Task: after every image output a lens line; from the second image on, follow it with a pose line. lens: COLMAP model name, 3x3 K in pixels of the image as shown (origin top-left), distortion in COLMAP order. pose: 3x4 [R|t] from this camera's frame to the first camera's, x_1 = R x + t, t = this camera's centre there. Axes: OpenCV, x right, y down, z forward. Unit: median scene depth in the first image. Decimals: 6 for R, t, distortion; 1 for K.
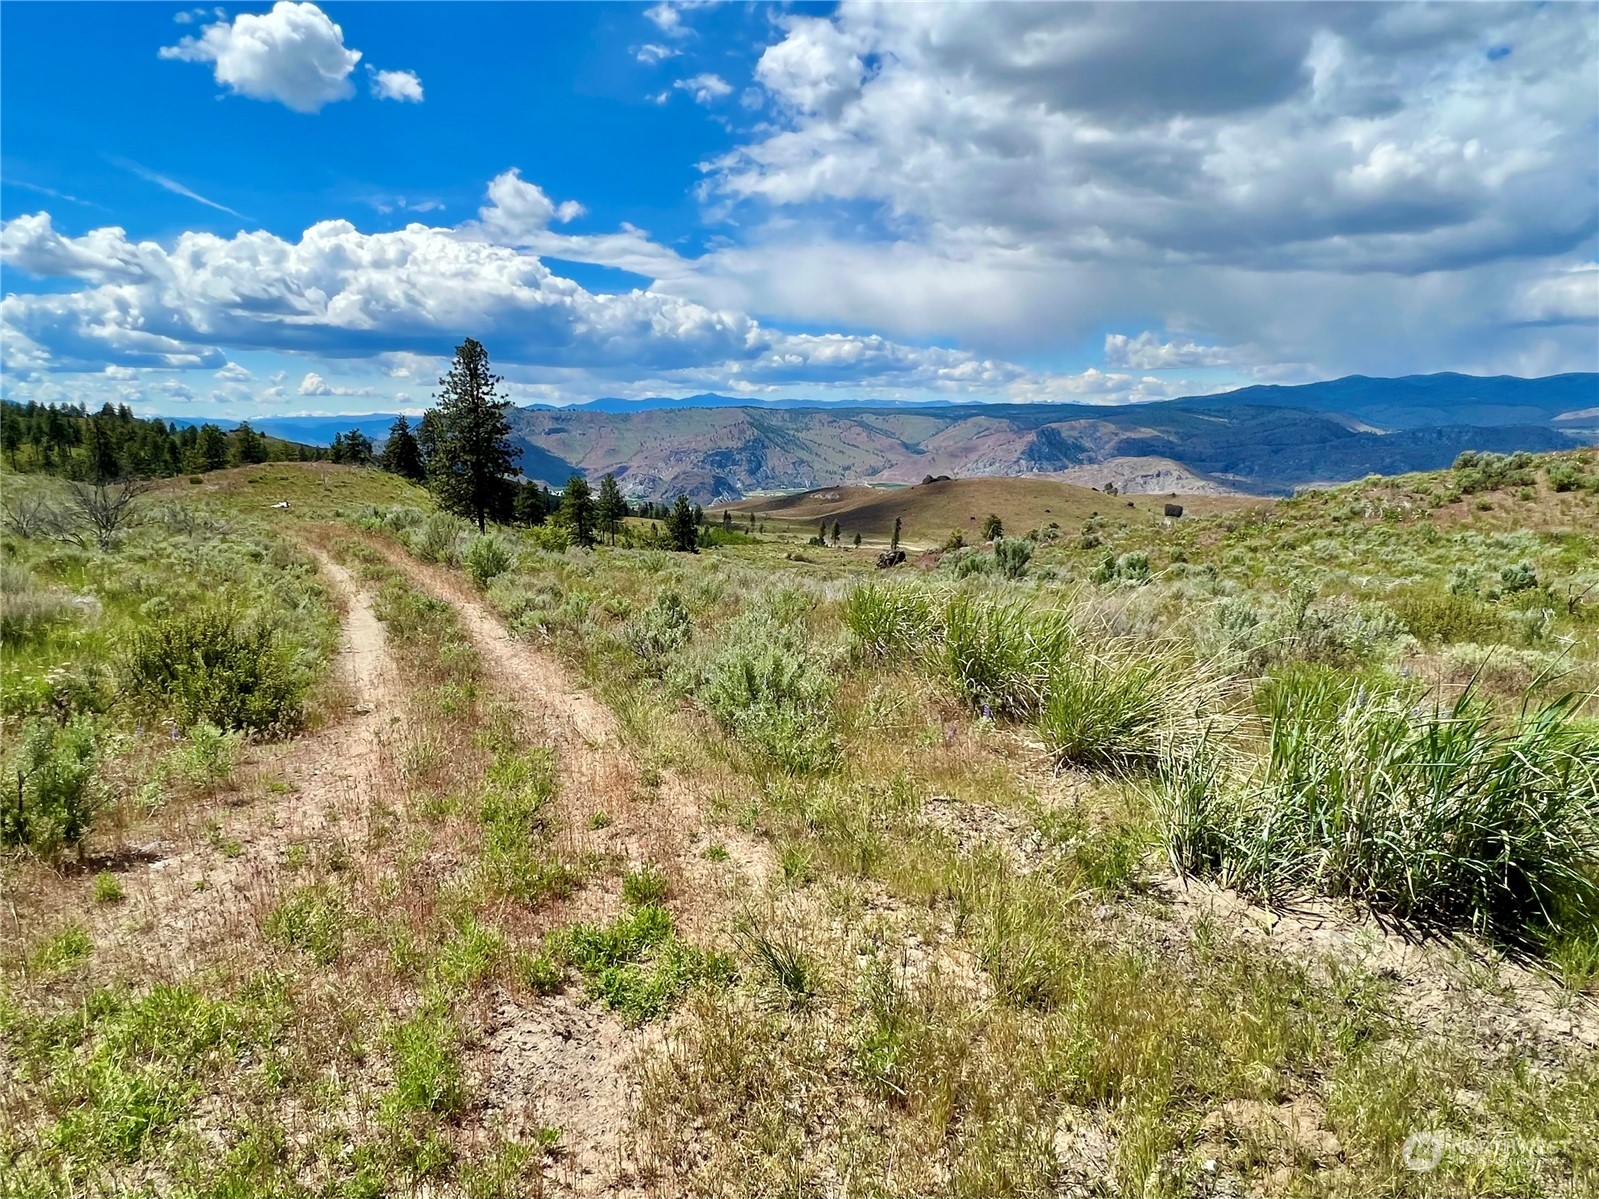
lens RADIAL K [[898.4, 0, 803.2], [0, 898.4, 600.0], [0, 0, 1]] dist [0.000525, 0.000307]
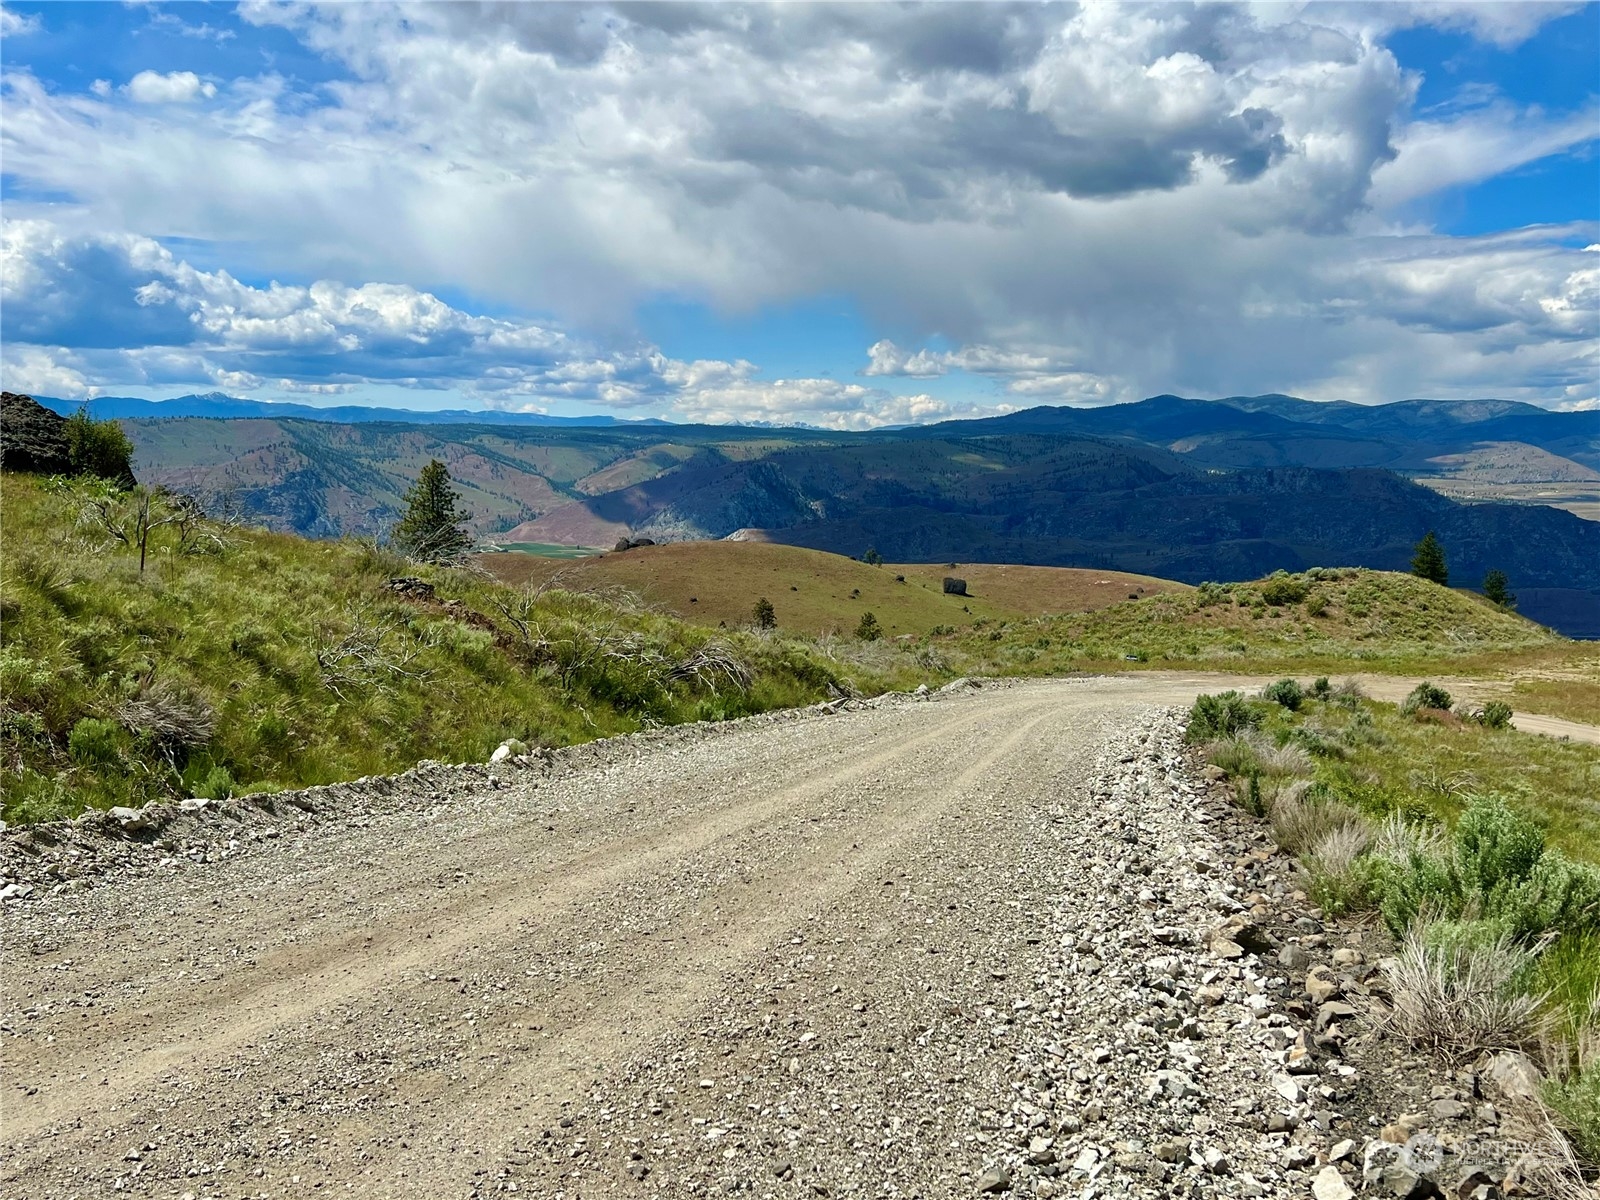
lens RADIAL K [[1398.7, 0, 799.0], [0, 1398.7, 600.3], [0, 0, 1]] dist [0.013422, 0.001488]
pose [[0.959082, -0.010053, 0.282951, -0.803702], [0.035003, 0.995913, -0.083260, 0.073073], [-0.280958, 0.089758, 0.955514, -1.400215]]
